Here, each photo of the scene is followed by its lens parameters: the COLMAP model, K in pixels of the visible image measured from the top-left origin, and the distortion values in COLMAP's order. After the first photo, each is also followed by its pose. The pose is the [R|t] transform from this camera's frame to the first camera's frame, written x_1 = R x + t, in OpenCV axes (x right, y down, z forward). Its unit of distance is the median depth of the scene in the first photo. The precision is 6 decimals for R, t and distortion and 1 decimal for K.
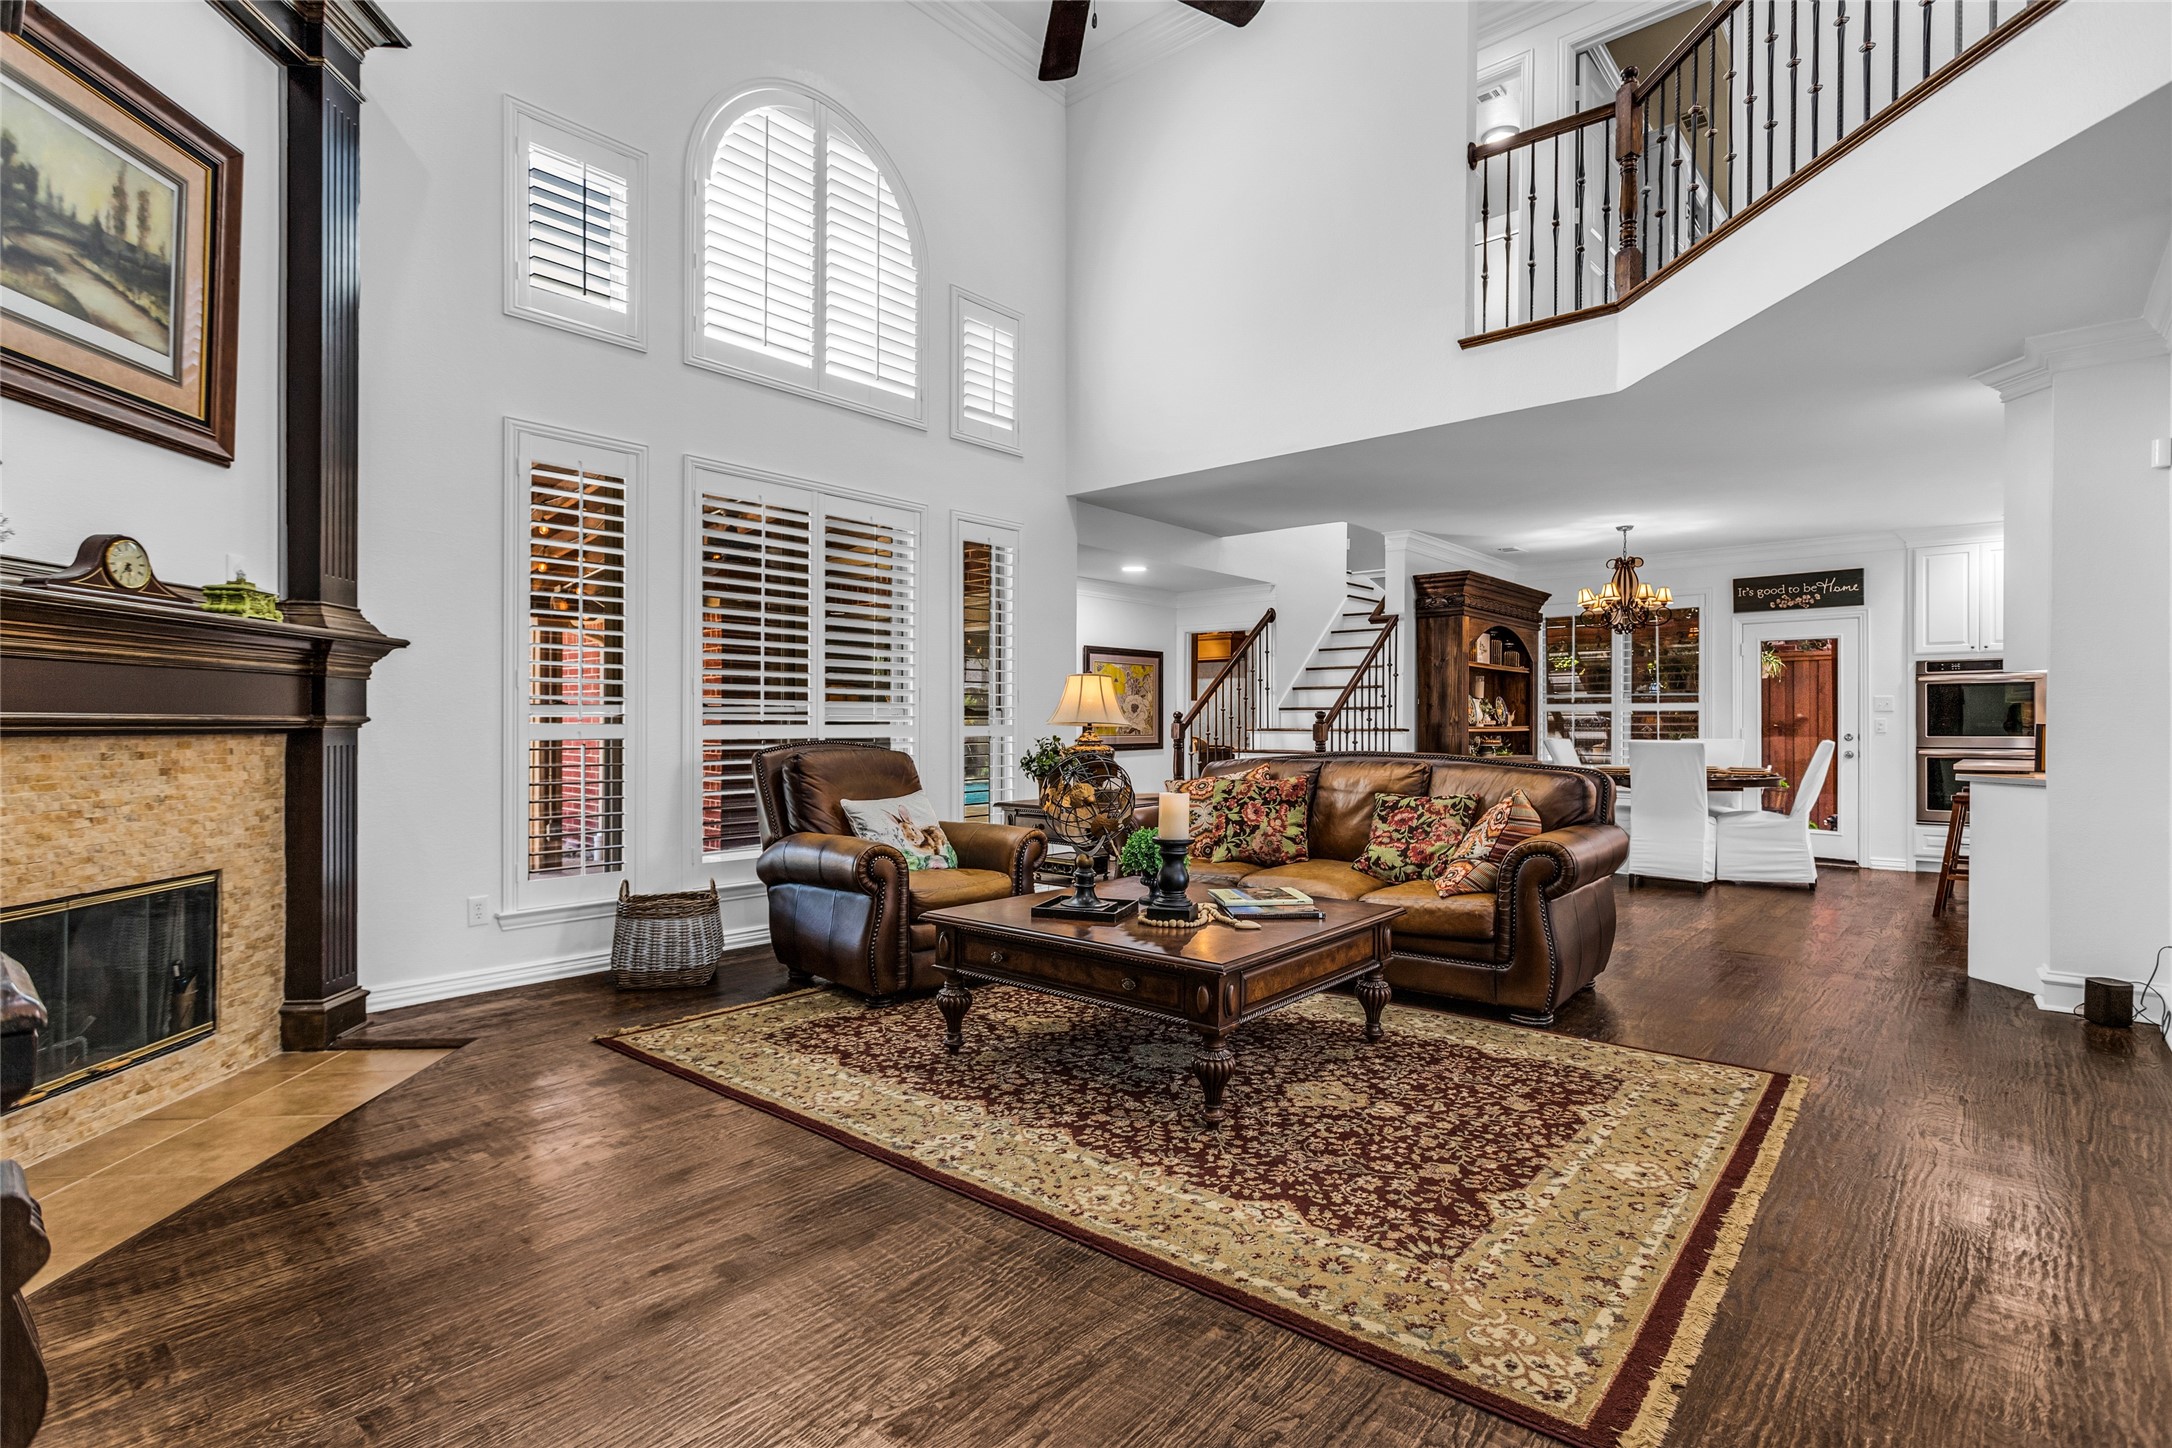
lens RADIAL K [[1043.1, 0, 1081.0], [0, 1043.1, 725.6], [0, 0, 1]] dist [0.001878, 0.002070]
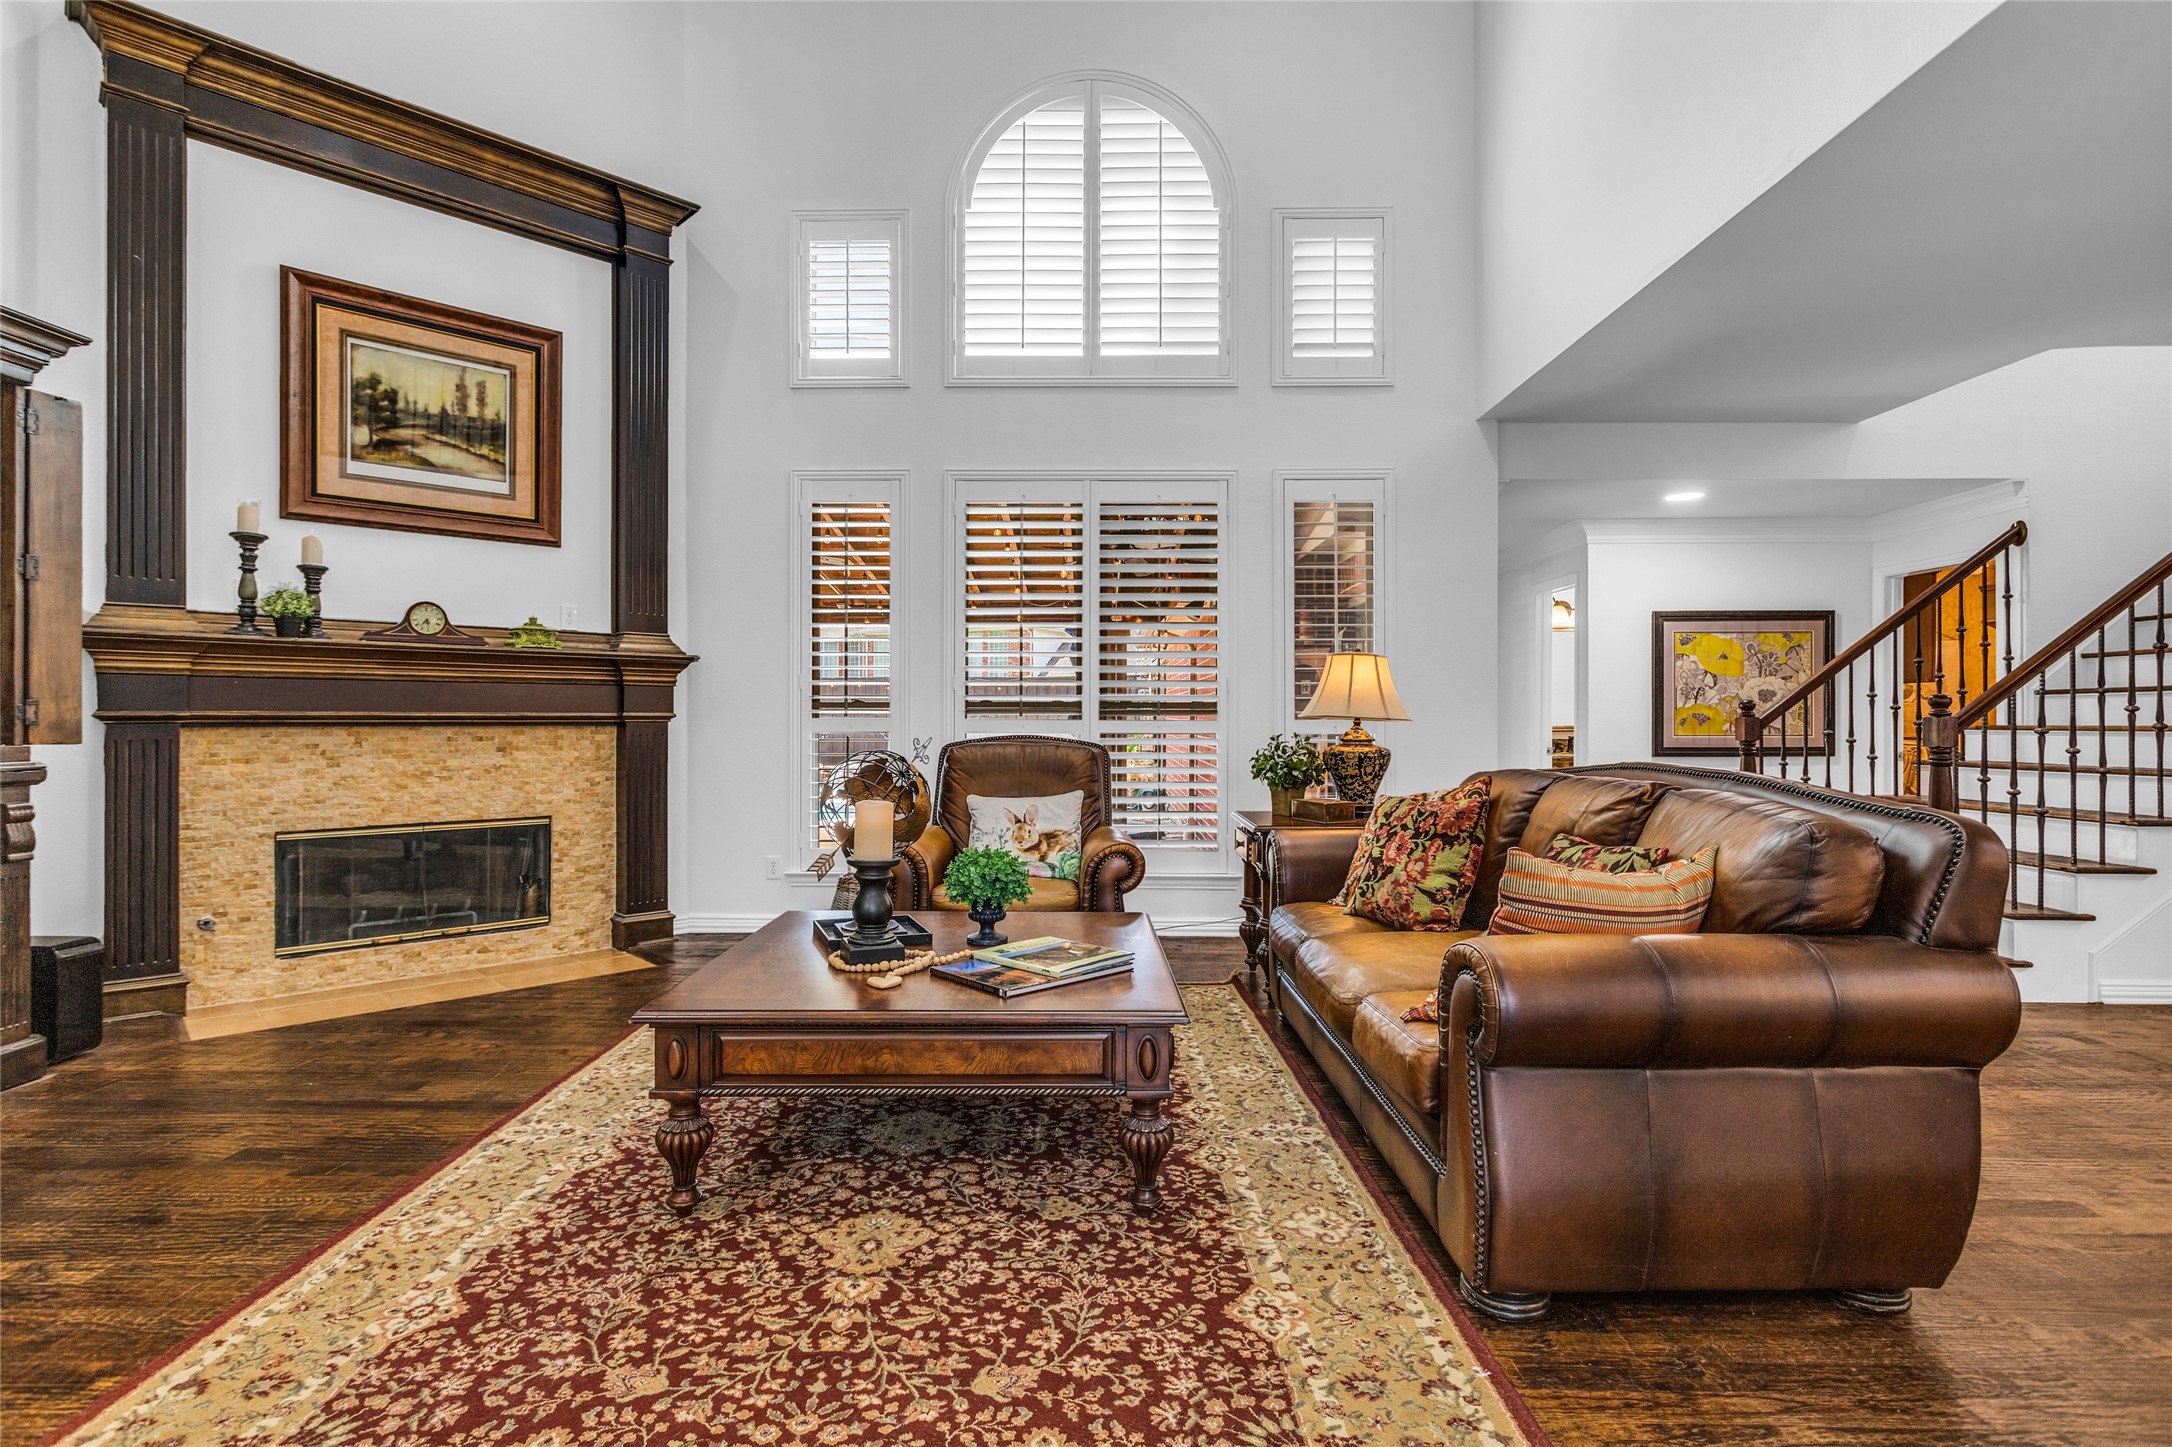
lens RADIAL K [[1043.1, 0, 1085.2], [0, 1043.1, 719.3], [0, 0, 1]] dist [0.001878, 0.002070]
pose [[0.648462, -0.002677, -0.761242, 0.672245], [-0.000577, 0.999992, -0.004008, 0.003881], [0.761247, 0.003039, 0.648455, 0.506888]]
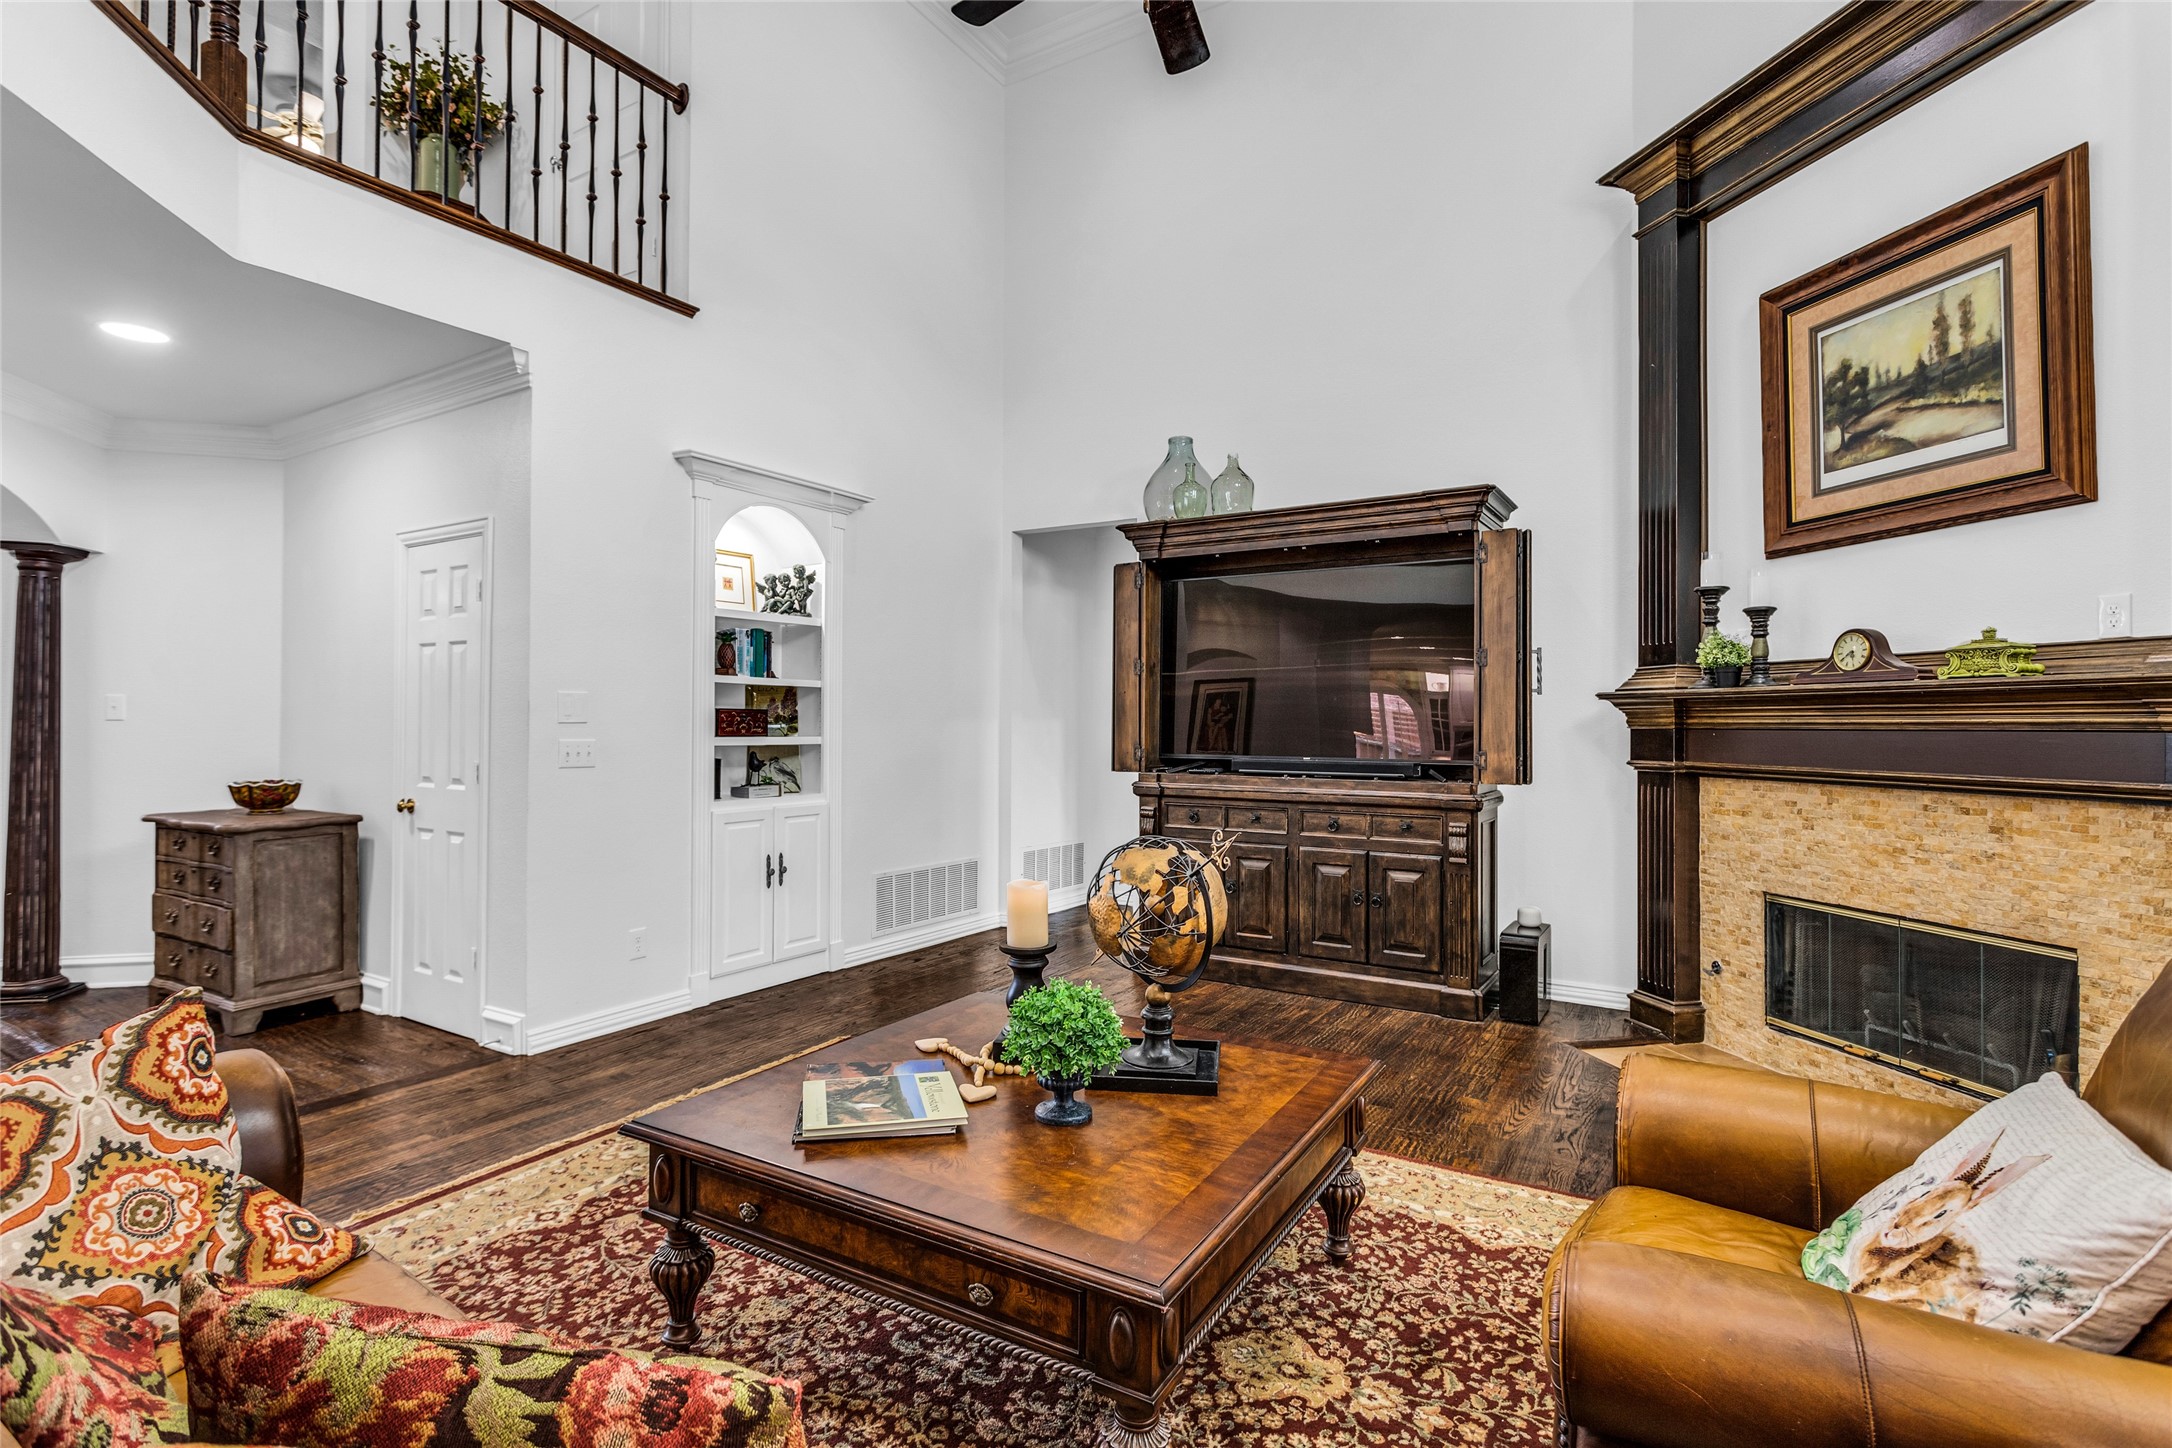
lens RADIAL K [[1043.1, 0, 1080.3], [0, 1043.1, 715.6], [0, 0, 1]] dist [0.001878, 0.002070]
pose [[-0.987120, -0.011846, -0.159544, 0.144492], [-0.011176, 0.999925, -0.005100, -0.041848], [0.159593, -0.003251, -0.987178, 1.455315]]
